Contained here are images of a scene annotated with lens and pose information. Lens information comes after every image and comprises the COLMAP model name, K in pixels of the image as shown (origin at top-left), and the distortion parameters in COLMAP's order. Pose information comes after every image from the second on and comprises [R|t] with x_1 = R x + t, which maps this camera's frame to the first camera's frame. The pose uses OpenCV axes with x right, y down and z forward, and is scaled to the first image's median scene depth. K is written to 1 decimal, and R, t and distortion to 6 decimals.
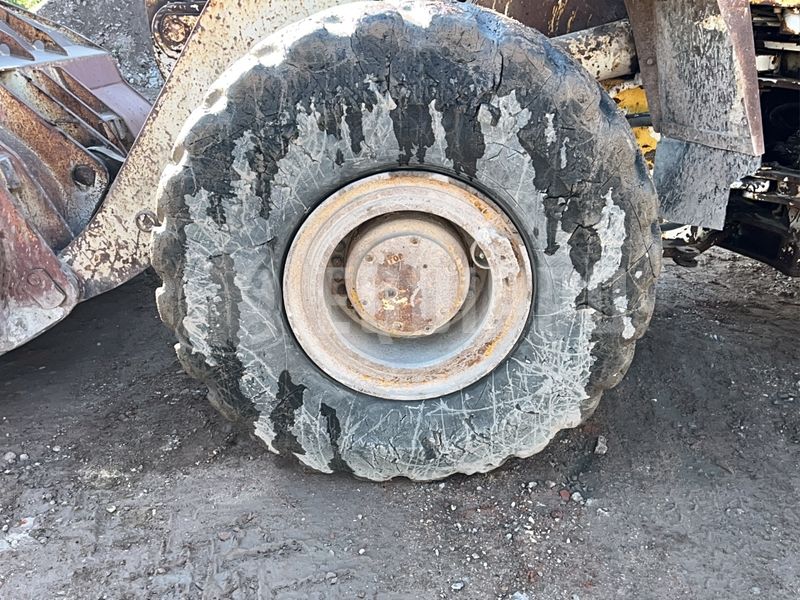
lens RADIAL K [[641.2, 0, 406.1], [0, 641.2, 298.5], [0, 0, 1]] dist [0.069025, -0.079823]
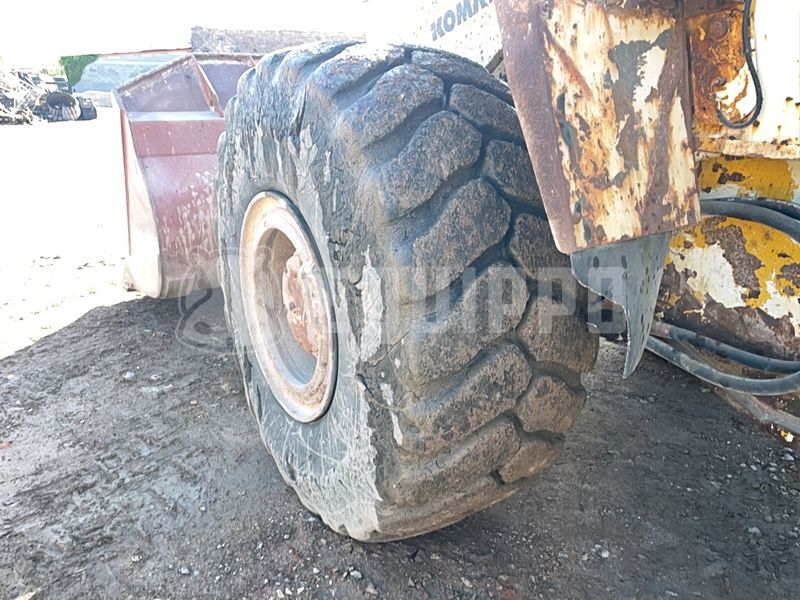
lens RADIAL K [[641.2, 0, 400.7], [0, 641.2, 299.9], [0, 0, 1]] dist [0.069025, -0.079823]
pose [[0.526201, 0.258234, -0.810202, 0.967963], [-0.338288, 0.937707, 0.079166, -0.171540], [0.780175, 0.232425, 0.580780, 0.522734]]
